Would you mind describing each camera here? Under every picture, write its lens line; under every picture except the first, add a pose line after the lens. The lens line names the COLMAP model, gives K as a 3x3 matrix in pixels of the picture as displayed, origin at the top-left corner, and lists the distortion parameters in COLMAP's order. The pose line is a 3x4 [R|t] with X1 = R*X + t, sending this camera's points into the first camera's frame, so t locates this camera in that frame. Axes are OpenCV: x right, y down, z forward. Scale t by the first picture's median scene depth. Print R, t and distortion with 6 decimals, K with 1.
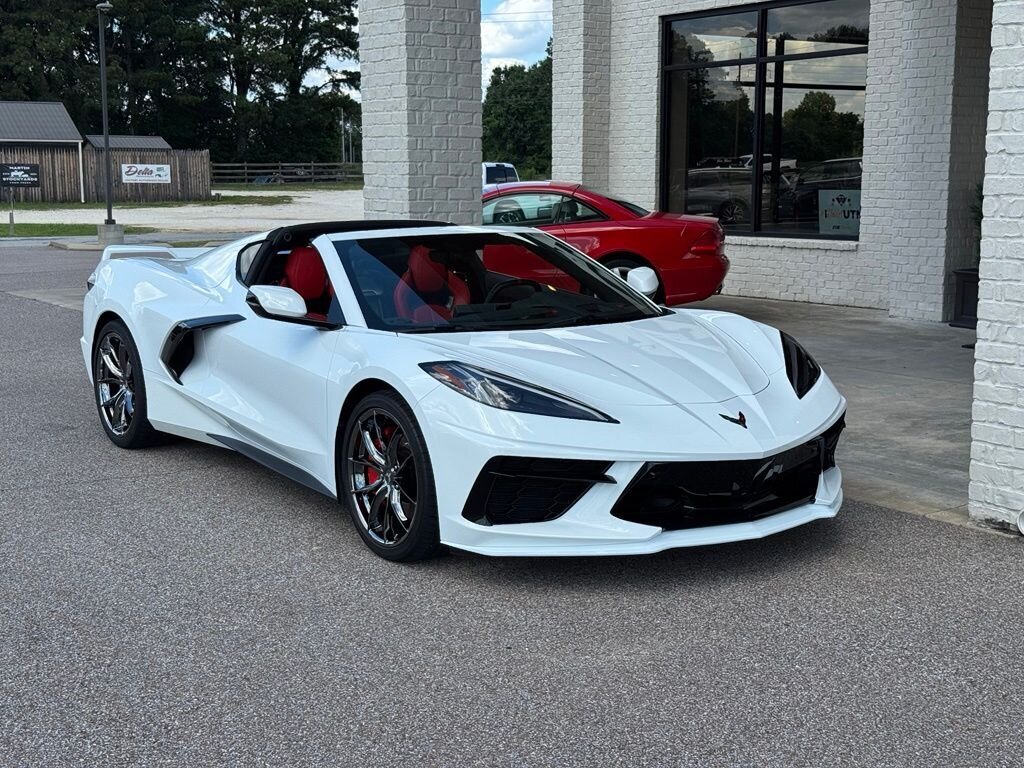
lens RADIAL K [[1422.2, 0, 512.0], [0, 1422.2, 384.0], [0, 0, 1]] dist [0.195102, -0.402958]
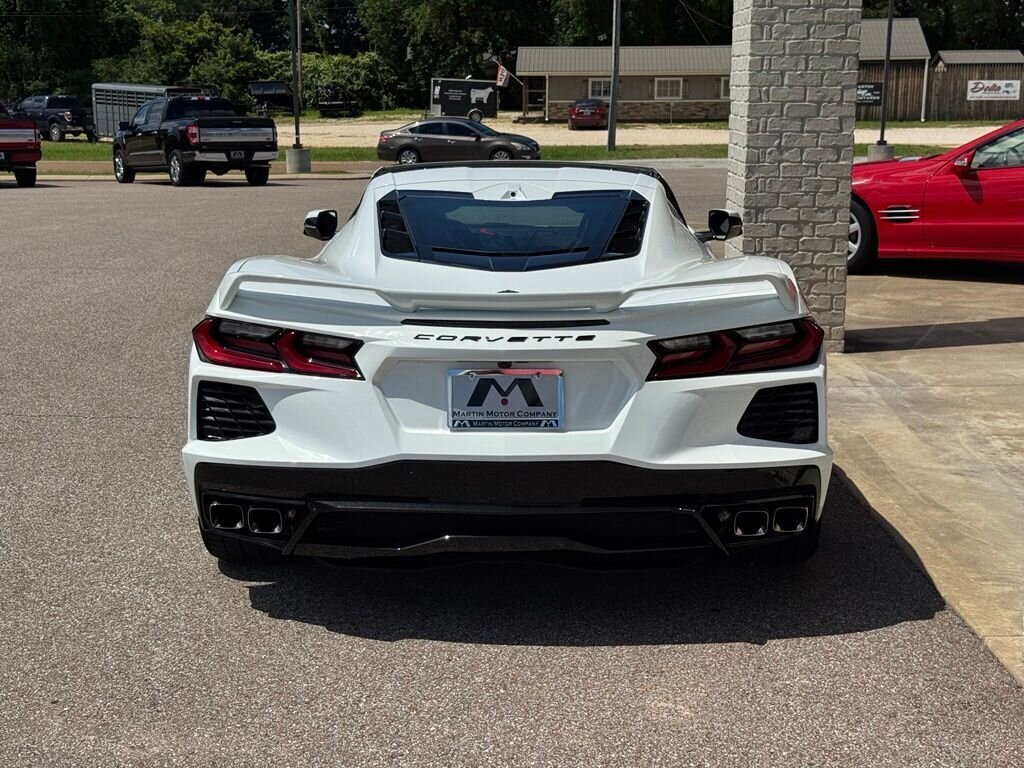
lens RADIAL K [[1422.2, 0, 512.0], [0, 1422.2, 384.0], [0, 0, 1]] dist [0.195102, -0.402958]
pose [[0.823211, 0.115599, -0.555843, 0.301465], [-0.084436, 0.993092, 0.081483, -0.038597], [0.561422, -0.020144, 0.827284, 0.219892]]
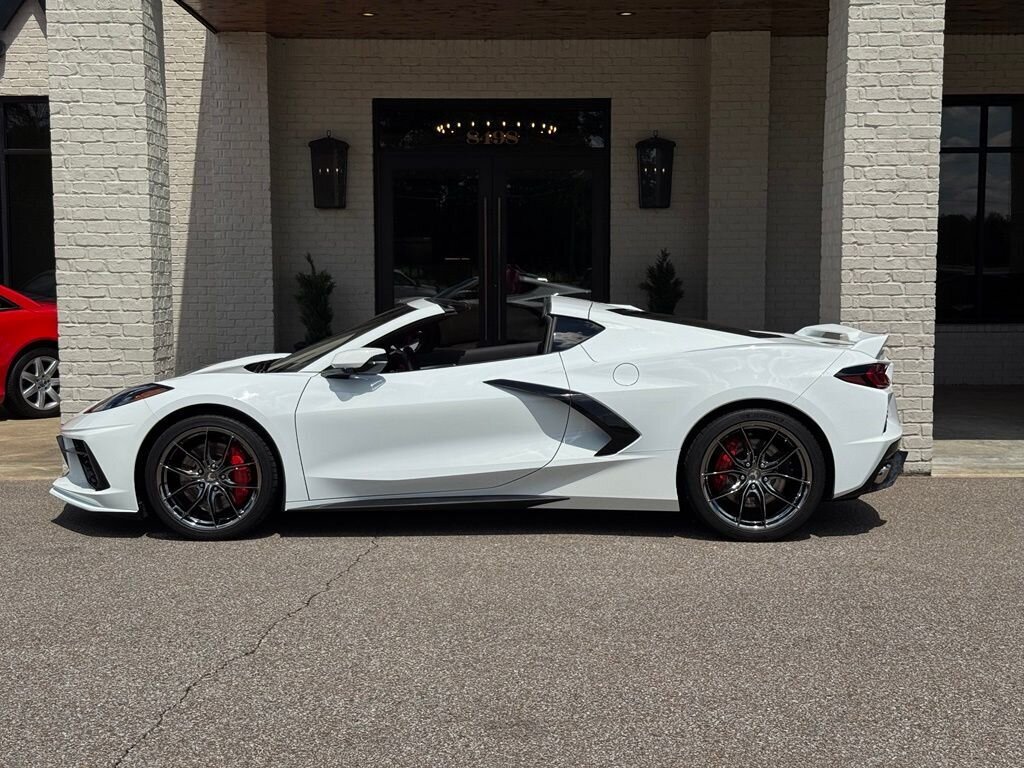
lens RADIAL K [[1422.2, 0, 512.0], [0, 1422.2, 384.0], [0, 0, 1]] dist [0.195102, -0.402958]
pose [[0.573369, -0.068925, 0.816393, -0.740829], [0.124799, 0.992174, -0.003883, -0.026599], [-0.809736, 0.104112, 0.577484, 0.238013]]
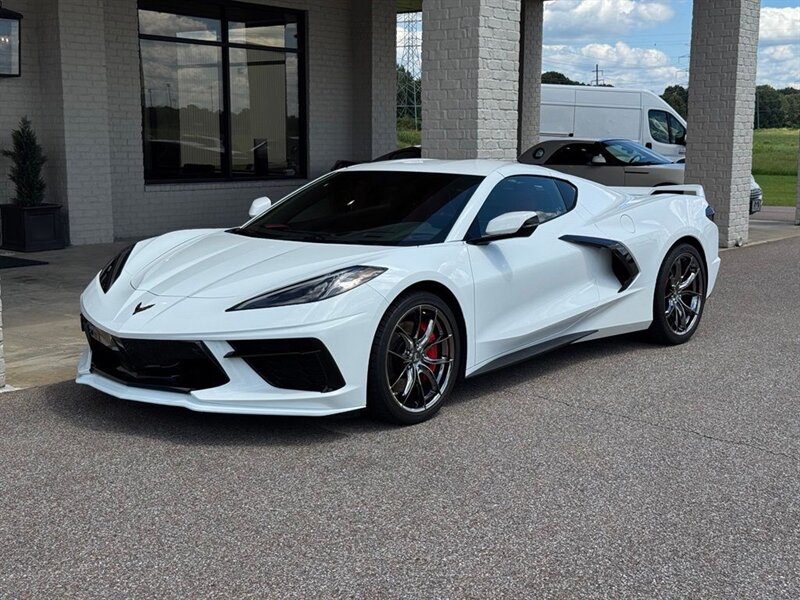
lens RADIAL K [[1111.1, 0, 400.0], [0, 1111.1, 300.0], [0, 0, 1]] dist [0.195102, -0.402958]
pose [[-0.277775, -0.140676, 0.950290, -0.746683], [0.143334, 0.972077, 0.185799, -0.135627], [-0.949893, 0.187819, -0.249855, 0.958355]]
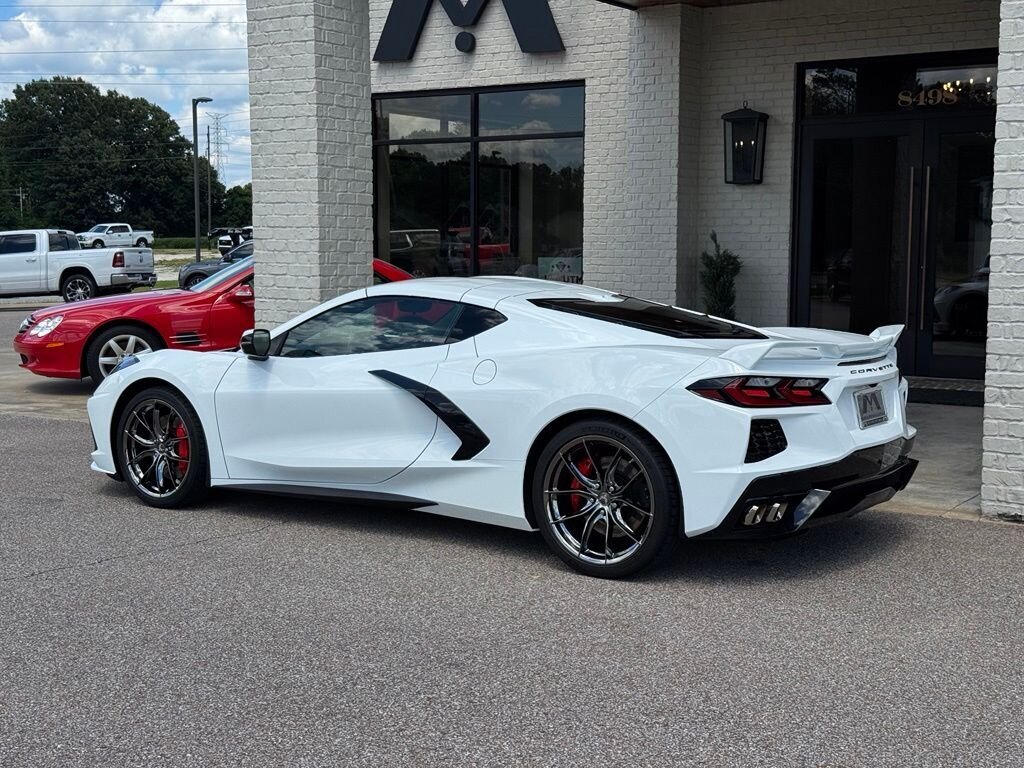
lens RADIAL K [[1422.2, 0, 512.0], [0, 1422.2, 384.0], [0, 0, 1]] dist [0.195102, -0.402958]
pose [[0.931128, -0.033320, 0.363167, -0.320904], [0.051091, 0.997915, -0.039436, 0.005957], [-0.361096, 0.055274, 0.930889, -0.007810]]
